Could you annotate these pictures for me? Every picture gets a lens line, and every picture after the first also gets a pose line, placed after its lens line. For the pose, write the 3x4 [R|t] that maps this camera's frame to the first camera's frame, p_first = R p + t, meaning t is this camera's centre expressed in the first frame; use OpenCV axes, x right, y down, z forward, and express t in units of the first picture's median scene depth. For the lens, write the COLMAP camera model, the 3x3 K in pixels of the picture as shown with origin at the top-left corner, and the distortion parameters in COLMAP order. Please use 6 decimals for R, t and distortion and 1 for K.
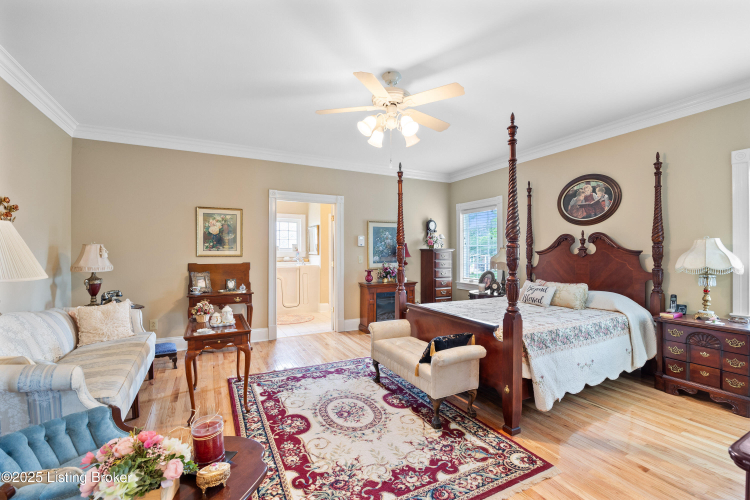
lens RADIAL K [[331.6, 0, 373.6], [0, 331.6, 251.9], [0, 0, 1]] dist [-0.013960, -0.000199]
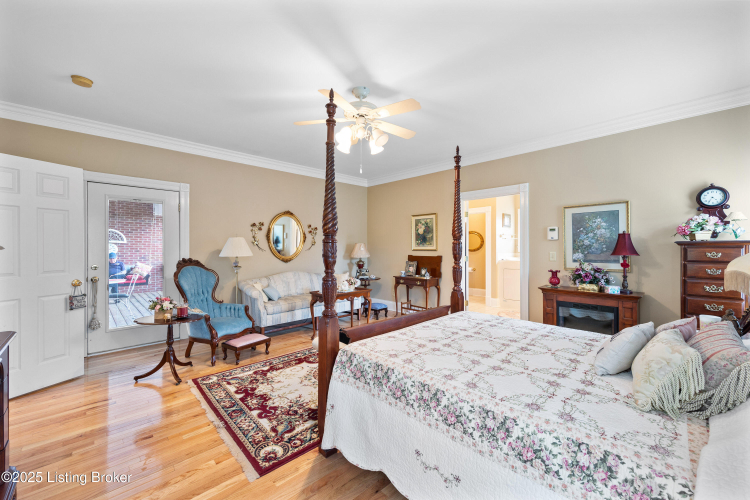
lens RADIAL K [[293.7, 0, 373.9], [0, 293.7, 247.0], [0, 0, 1]] dist [0.002152, -0.000045]
pose [[0.288594, -0.000639, -0.957451, 1.051797], [0.000748, 1.000000, -0.000442, -0.000388], [0.957451, -0.000588, 0.288595, 0.776502]]
